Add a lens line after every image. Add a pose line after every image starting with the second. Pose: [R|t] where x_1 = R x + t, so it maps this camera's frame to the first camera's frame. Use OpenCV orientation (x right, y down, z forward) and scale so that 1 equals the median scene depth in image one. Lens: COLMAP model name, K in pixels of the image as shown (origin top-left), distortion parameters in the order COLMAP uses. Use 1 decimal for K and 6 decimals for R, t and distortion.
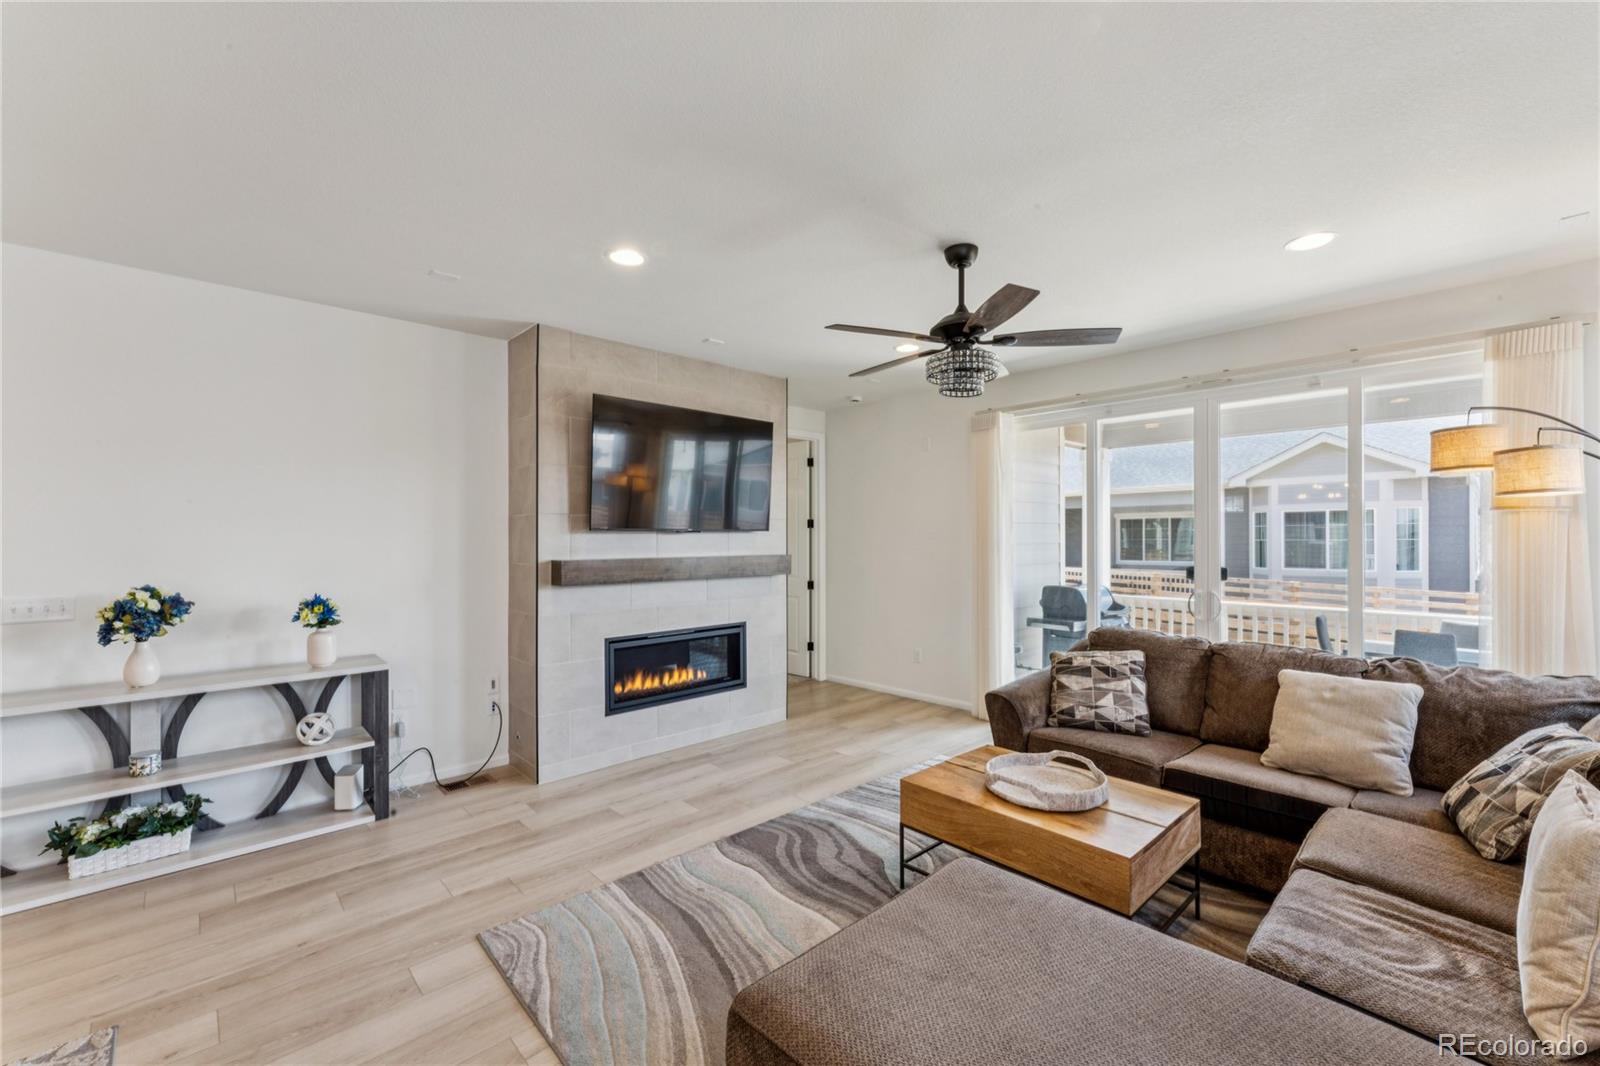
lens RADIAL K [[651.6, 0, 804.2], [0, 651.6, 536.0], [0, 0, 1]] dist [0.000531, 0.000277]
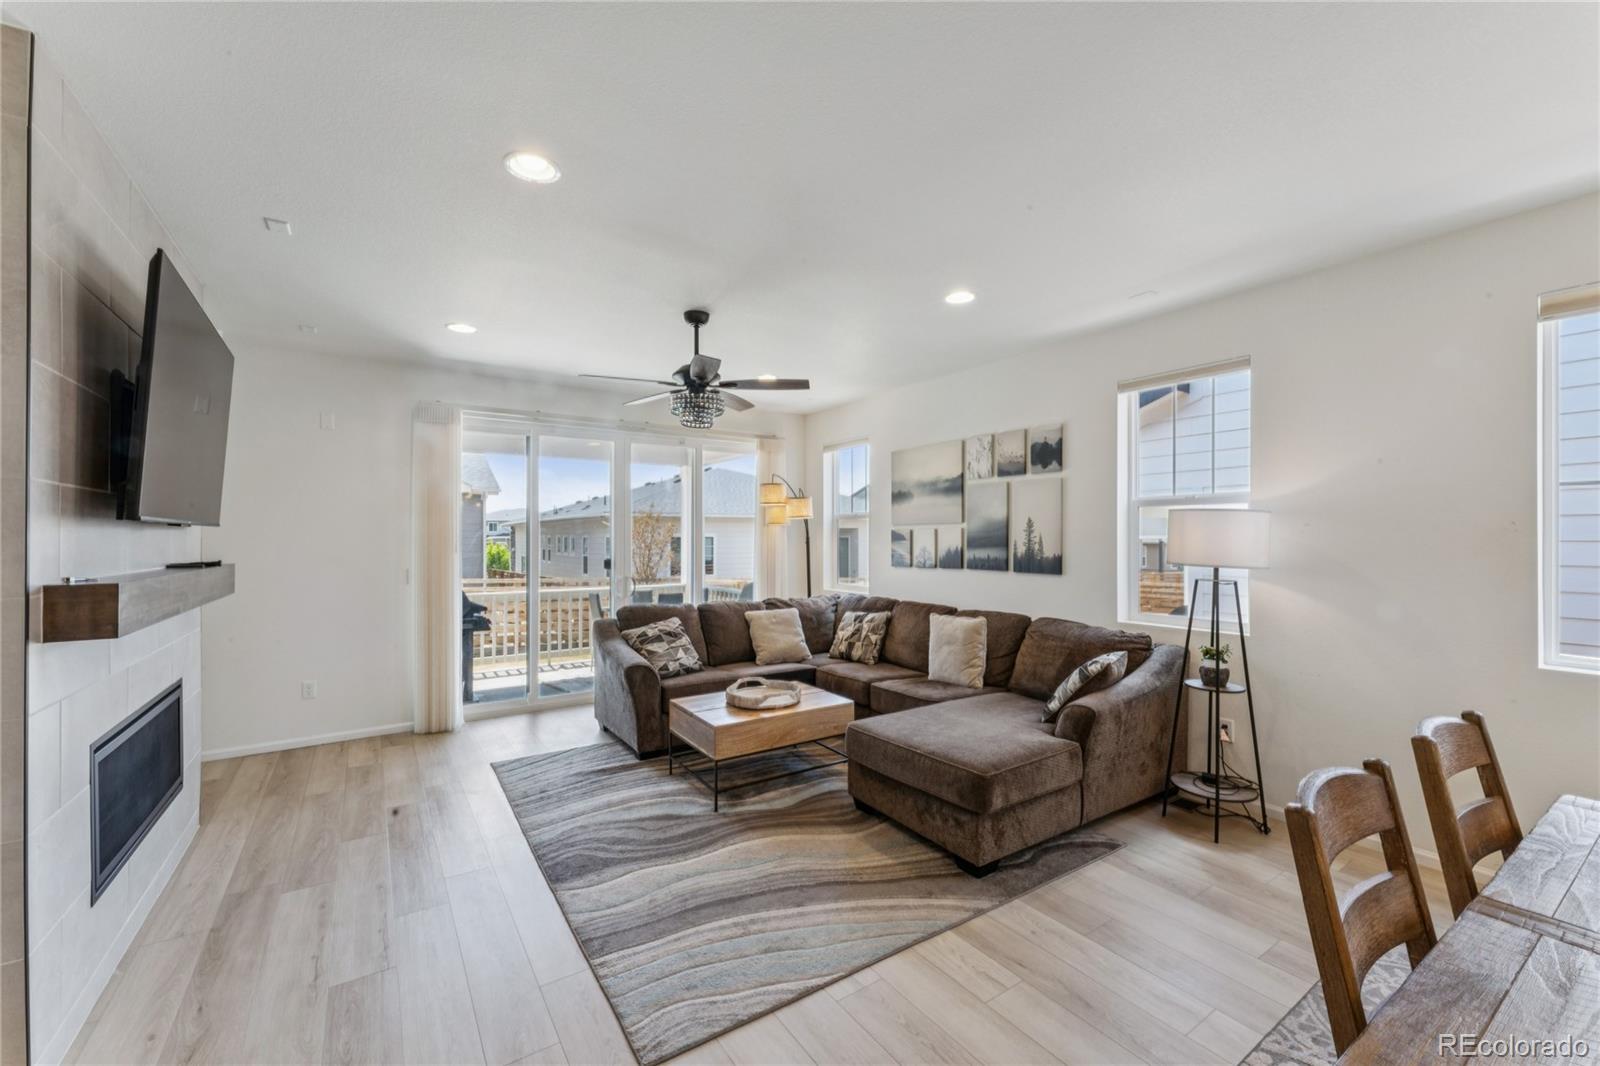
lens RADIAL K [[644.9, 0, 803.5], [0, 644.9, 536.8], [0, 0, 1]] dist [-0.000461, 0.000080]
pose [[0.170242, 0.003503, 0.985396, -0.873091], [0.002670, 0.999988, -0.004016, 0.007153], [-0.985399, 0.003315, 0.170230, 0.505712]]
